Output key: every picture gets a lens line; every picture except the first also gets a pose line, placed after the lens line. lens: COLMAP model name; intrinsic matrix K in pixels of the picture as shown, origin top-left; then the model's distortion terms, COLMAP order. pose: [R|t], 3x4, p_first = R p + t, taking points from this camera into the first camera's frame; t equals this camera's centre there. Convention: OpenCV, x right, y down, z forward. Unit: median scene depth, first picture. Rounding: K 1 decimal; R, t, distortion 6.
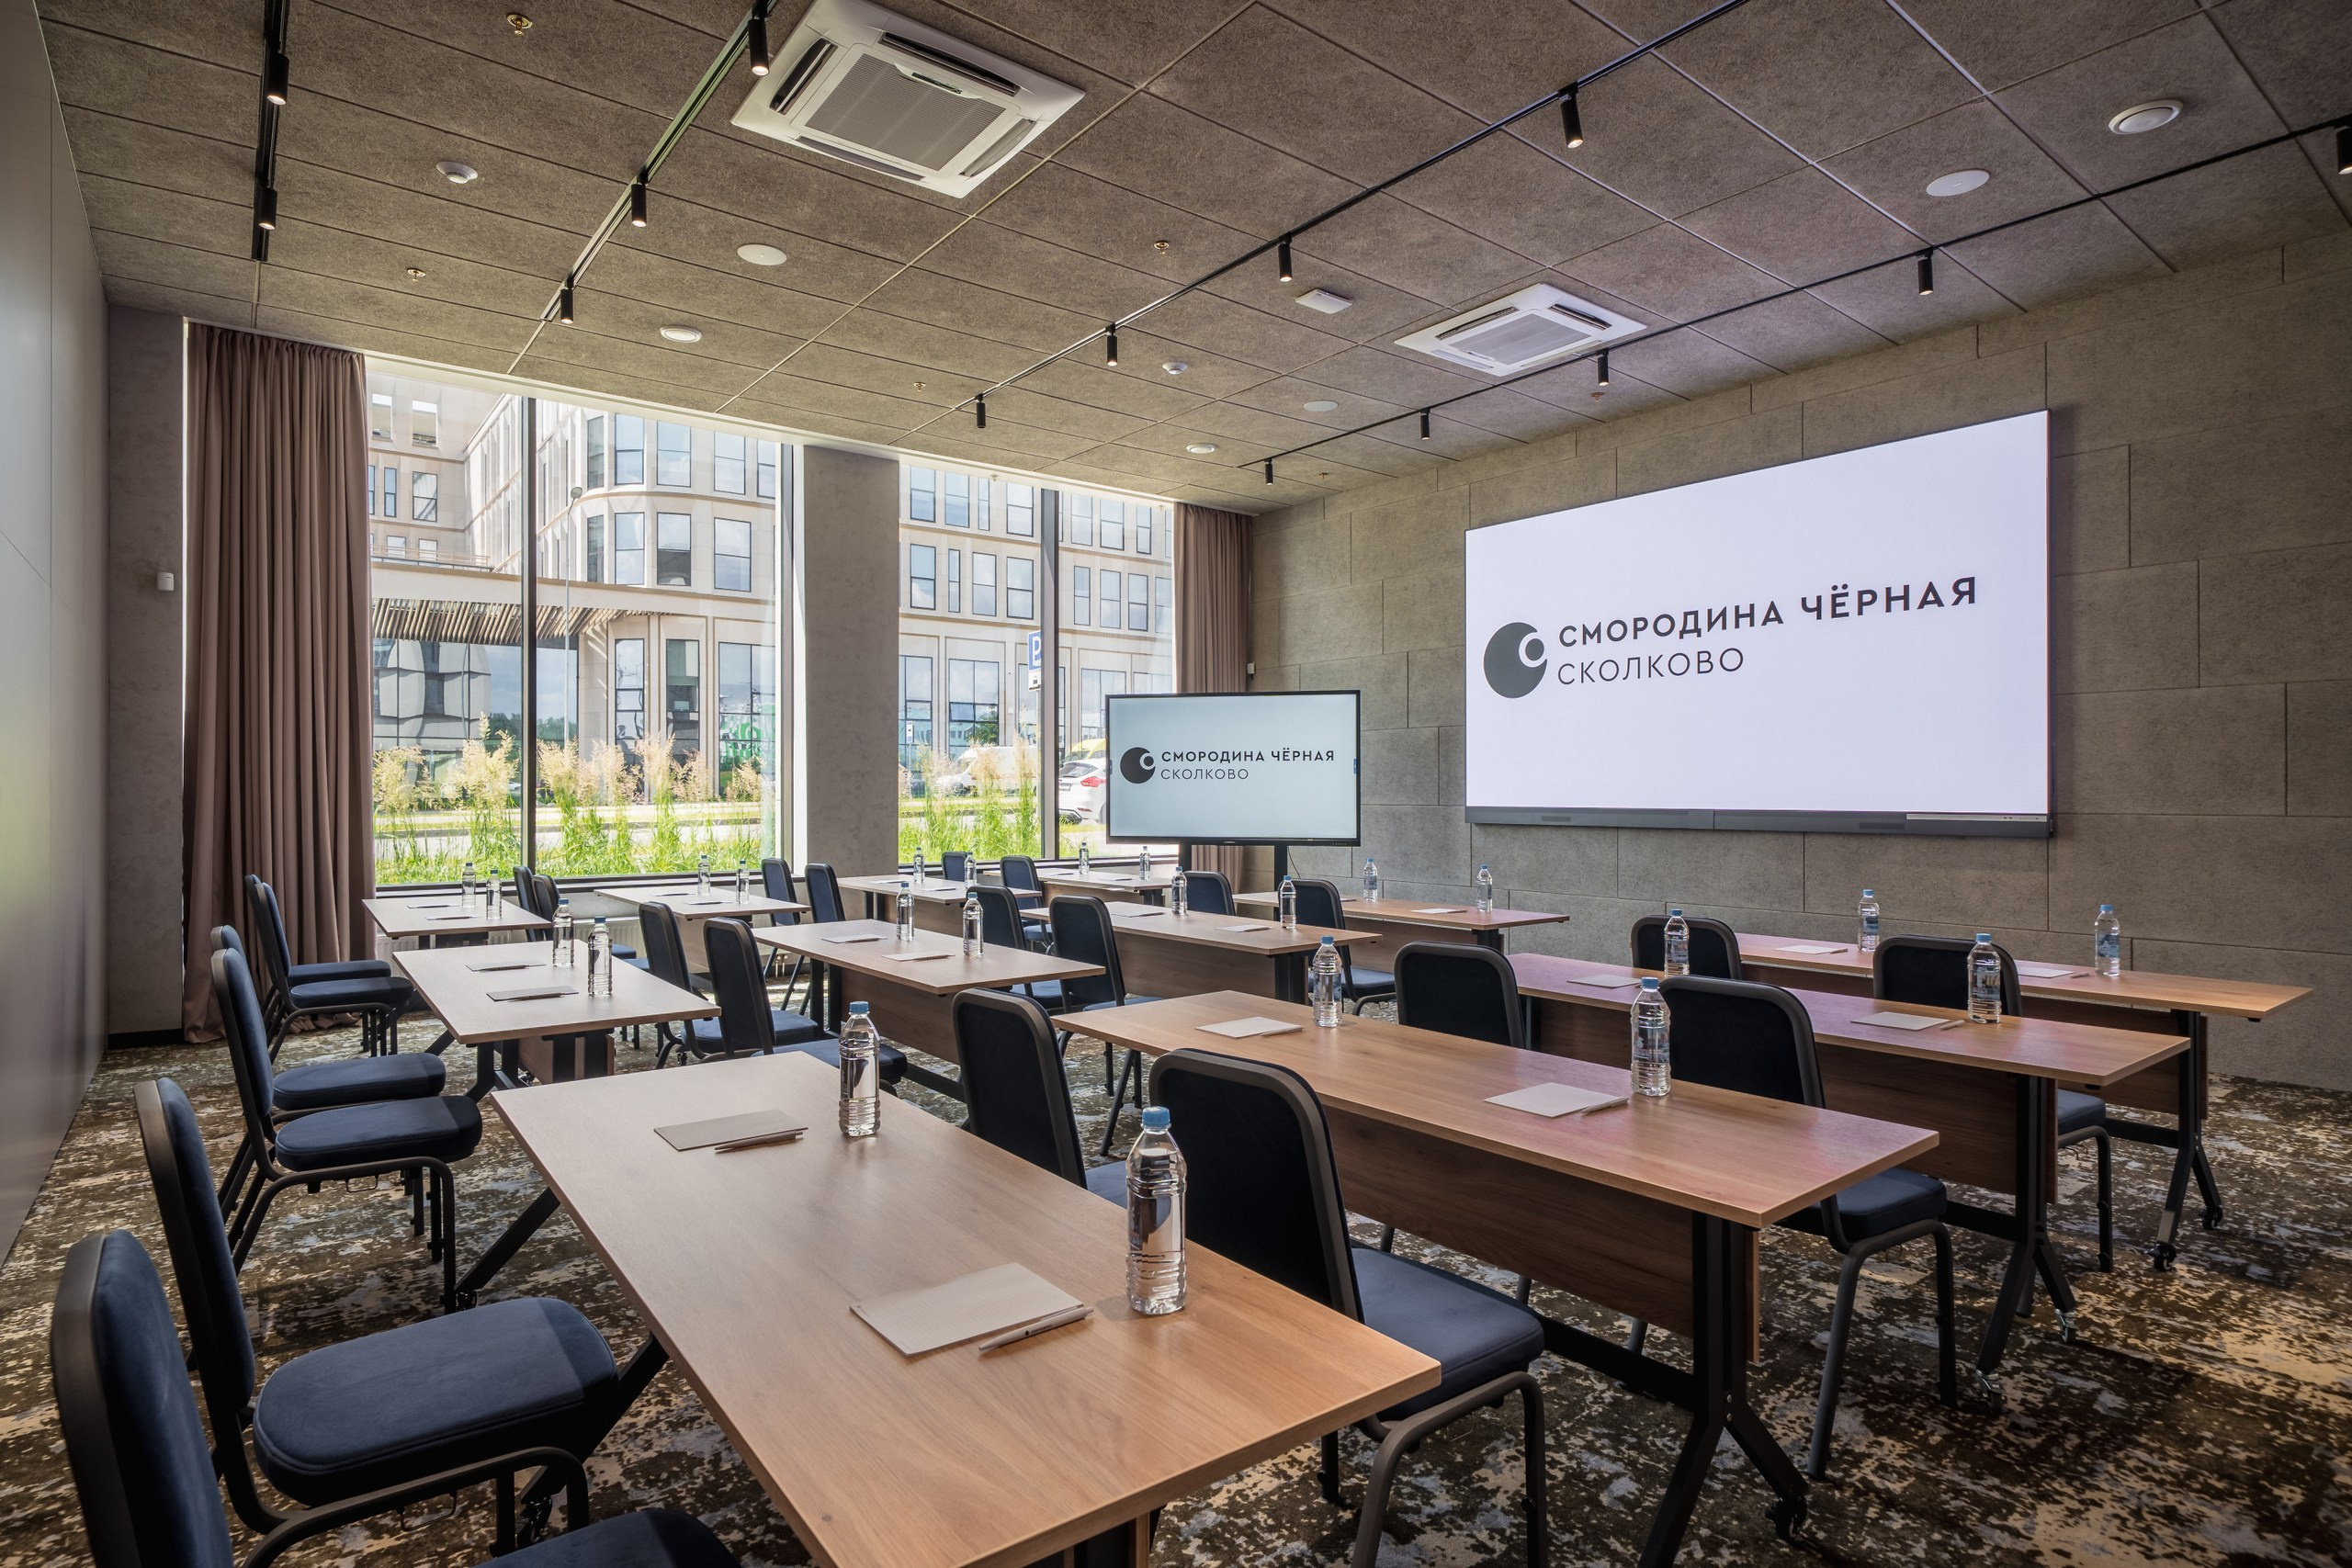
lens RADIAL K [[1209.3, 0, 1162.7], [0, 1209.3, 779.5], [0, 0, 1]] dist [-0.001215, -0.000065]
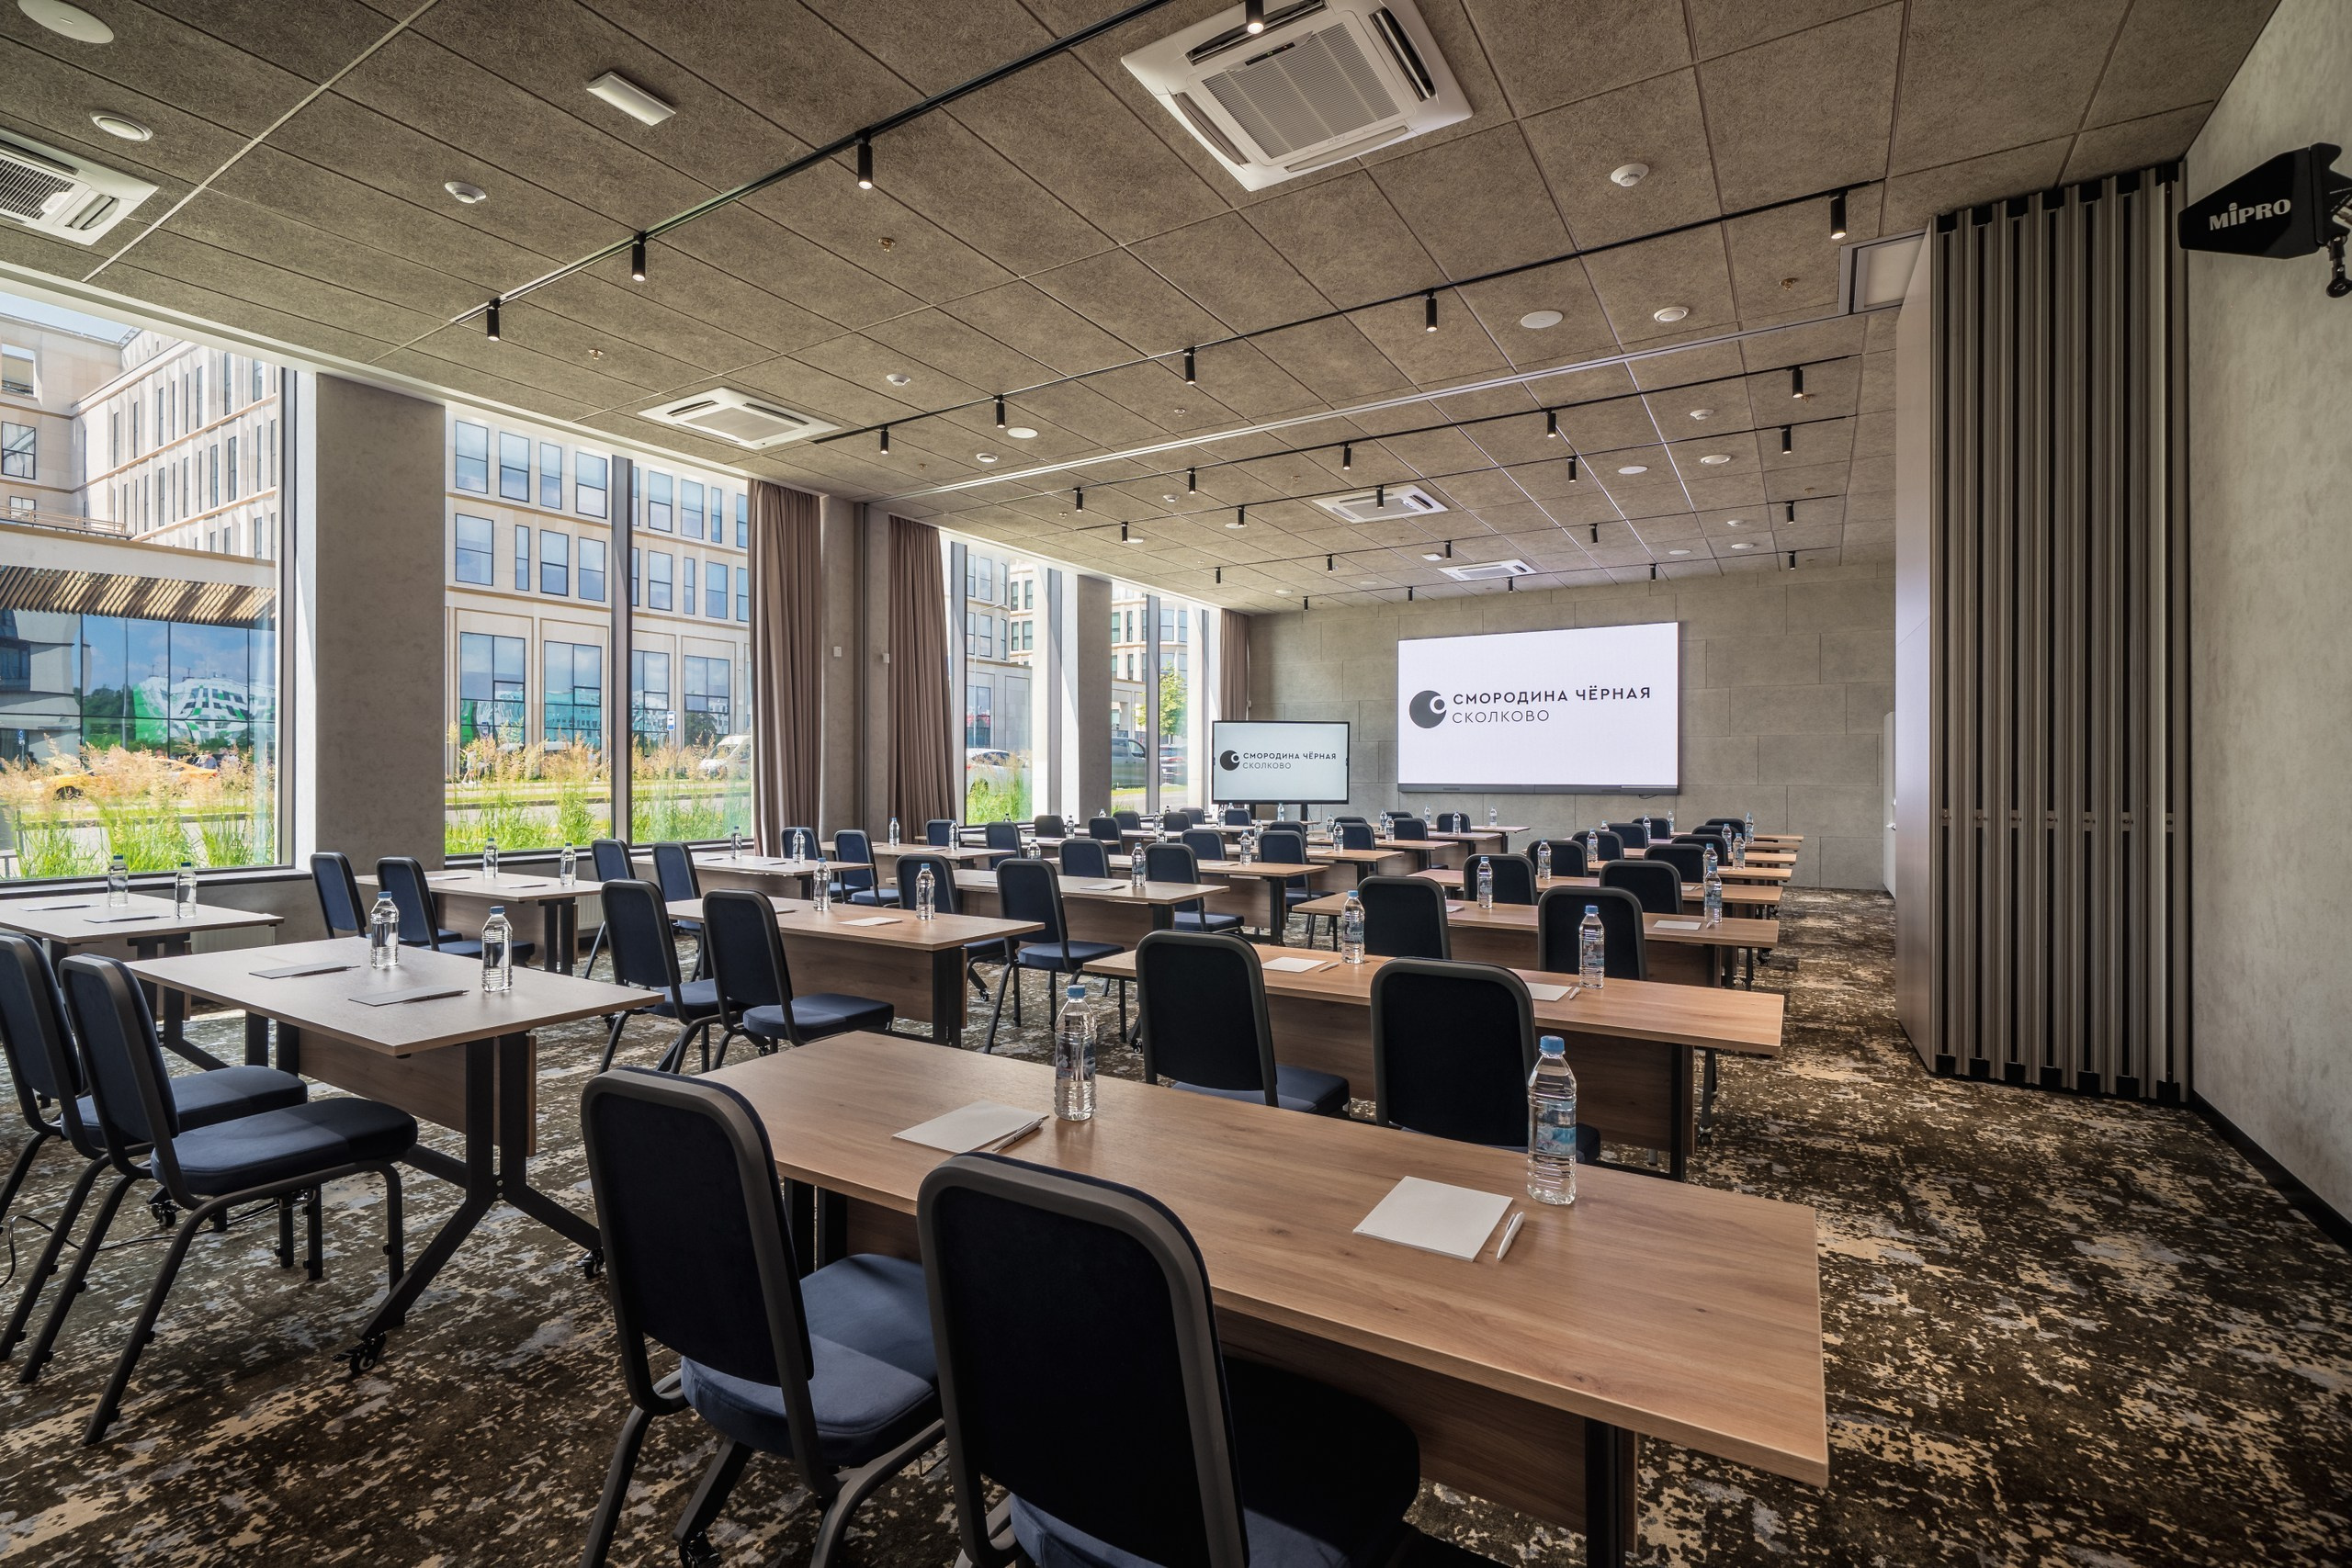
lens RADIAL K [[1052.8, 0, 1178.8], [0, 1052.8, 768.0], [0, 0, 1]] dist [0.002268, 0.000547]
pose [[0.933449, 0.006176, 0.358656, -0.784655], [-0.006537, 0.999979, -0.000207, 0.000218], [-0.358650, -0.002151, 0.933470, -0.512114]]
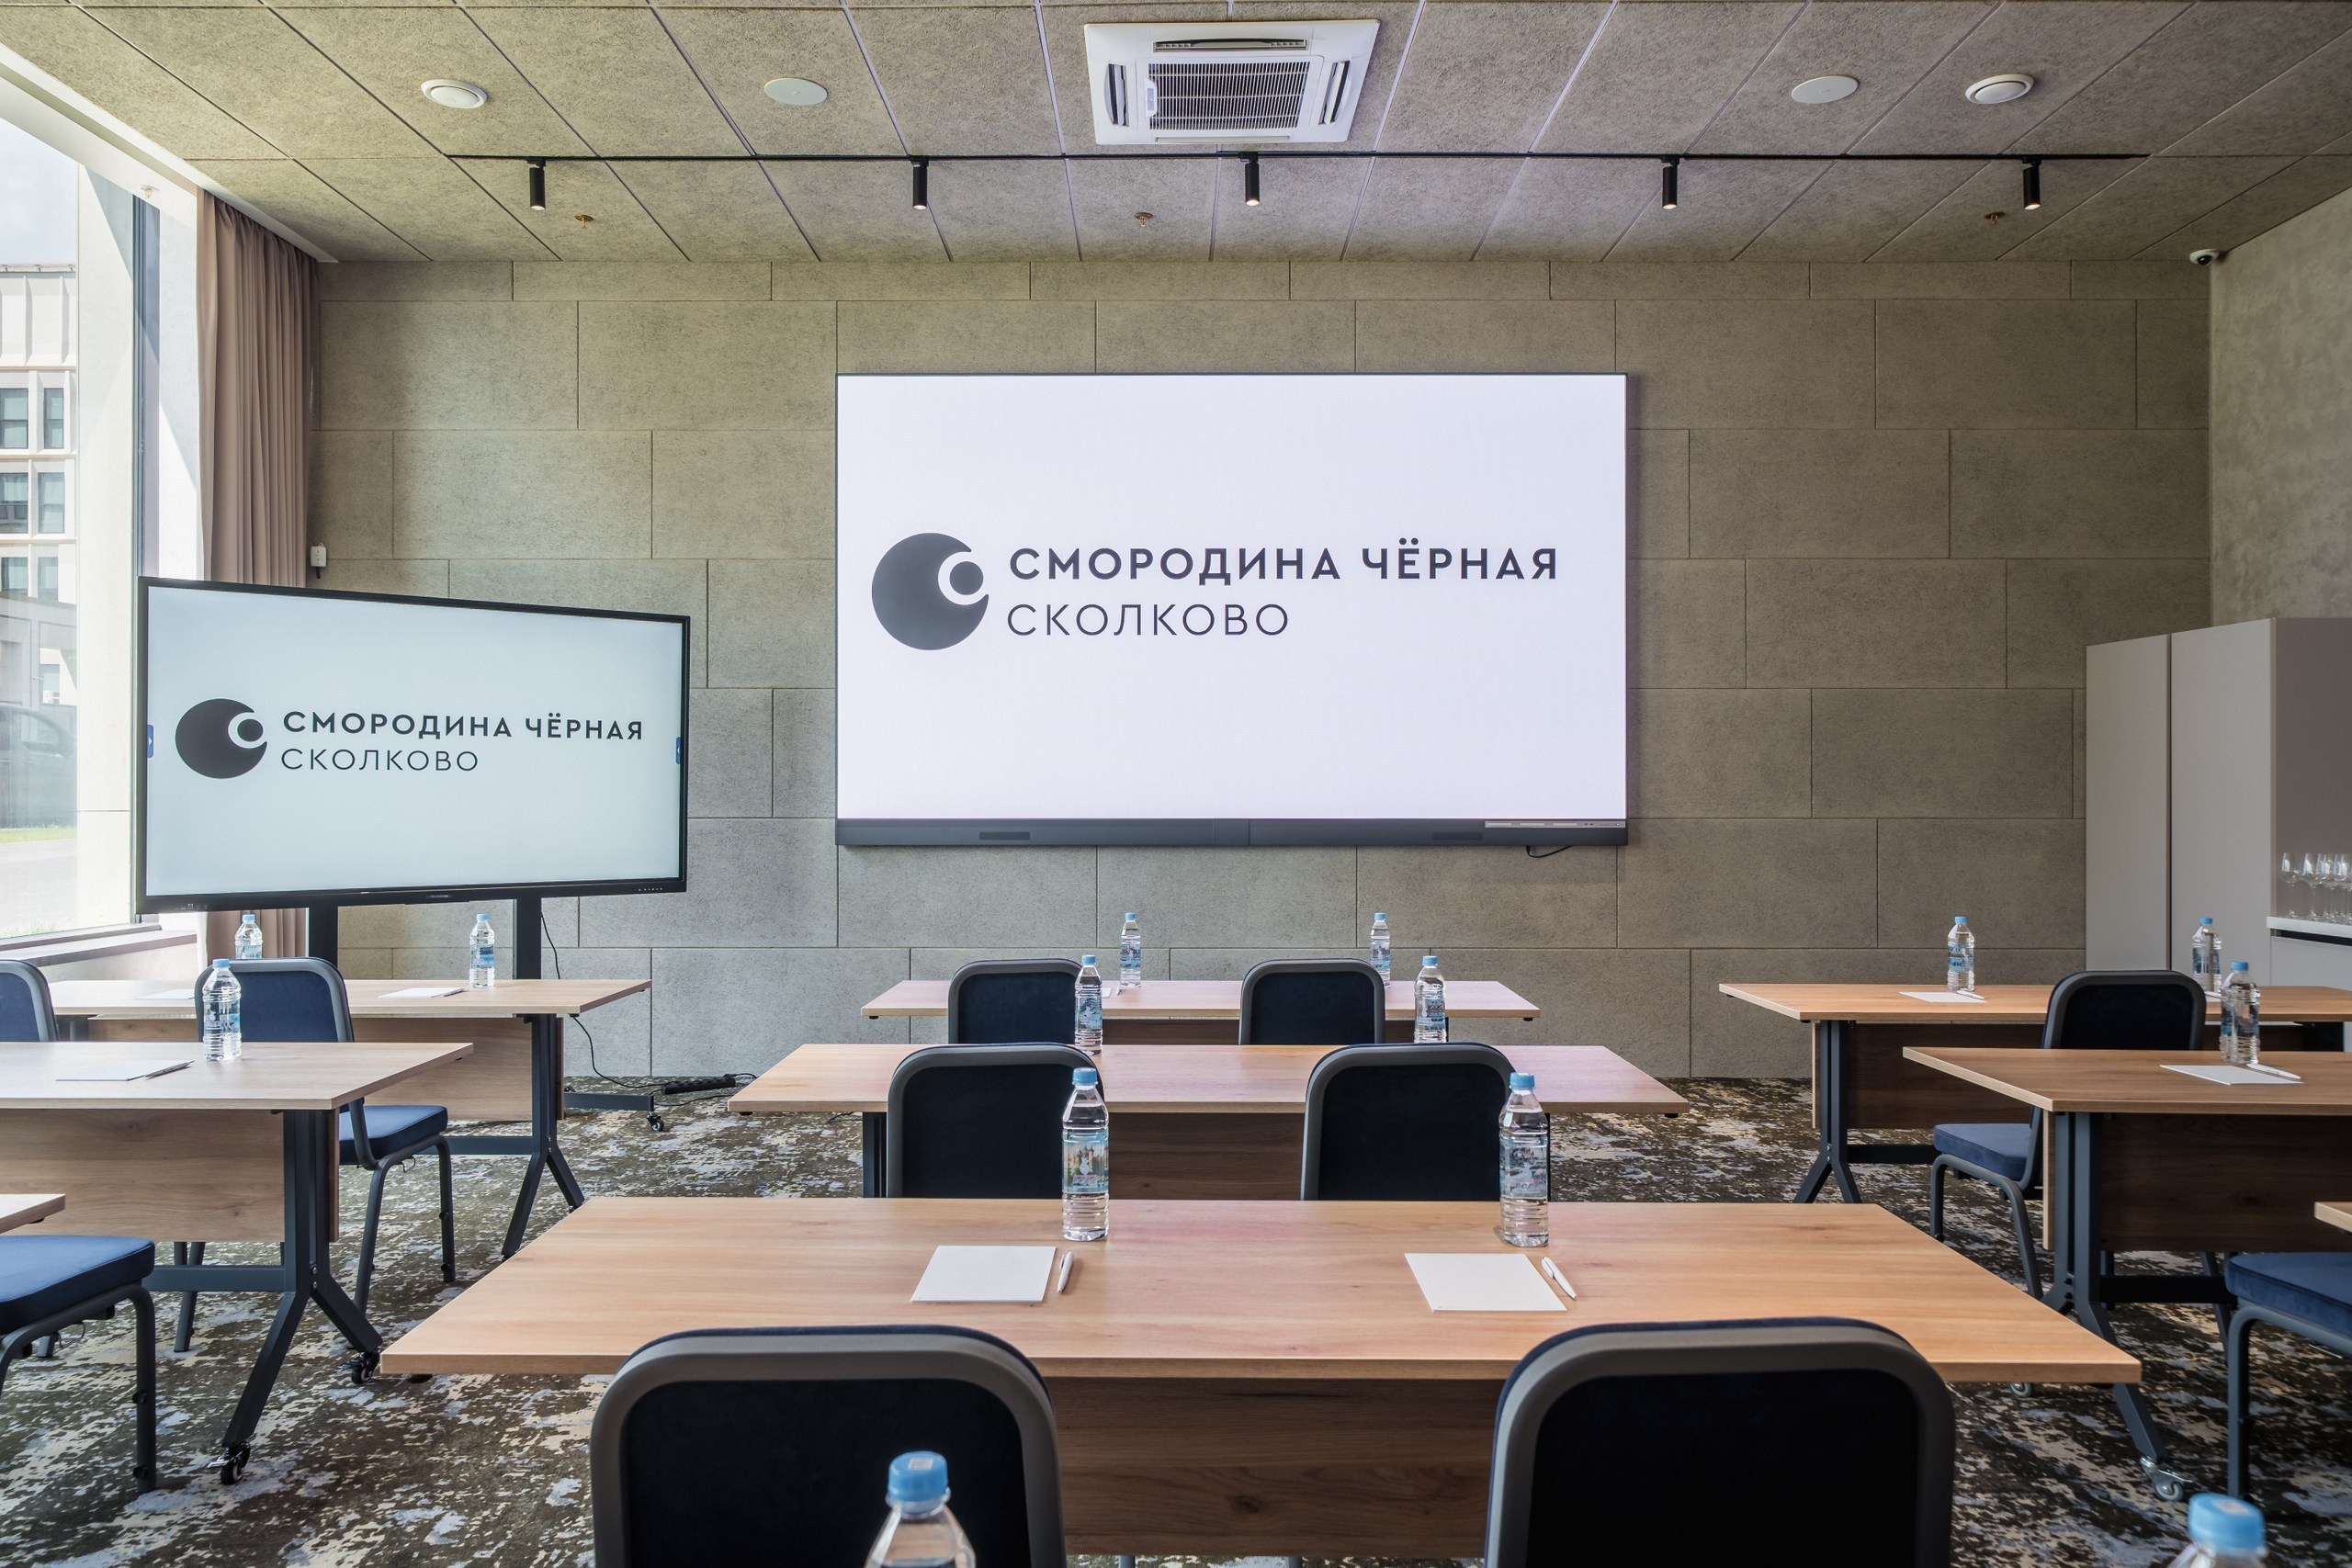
lens RADIAL K [[1594.9, 0, 1171.0], [0, 1594.9, 782.6], [0, 0, 1]] dist [0.002319, 0.002048]
pose [[0.616444, 0.005826, 0.787377, -0.333519], [-0.007091, 0.999973, -0.001847, 0.004493], [-0.787367, -0.004444, 0.616469, 0.416423]]
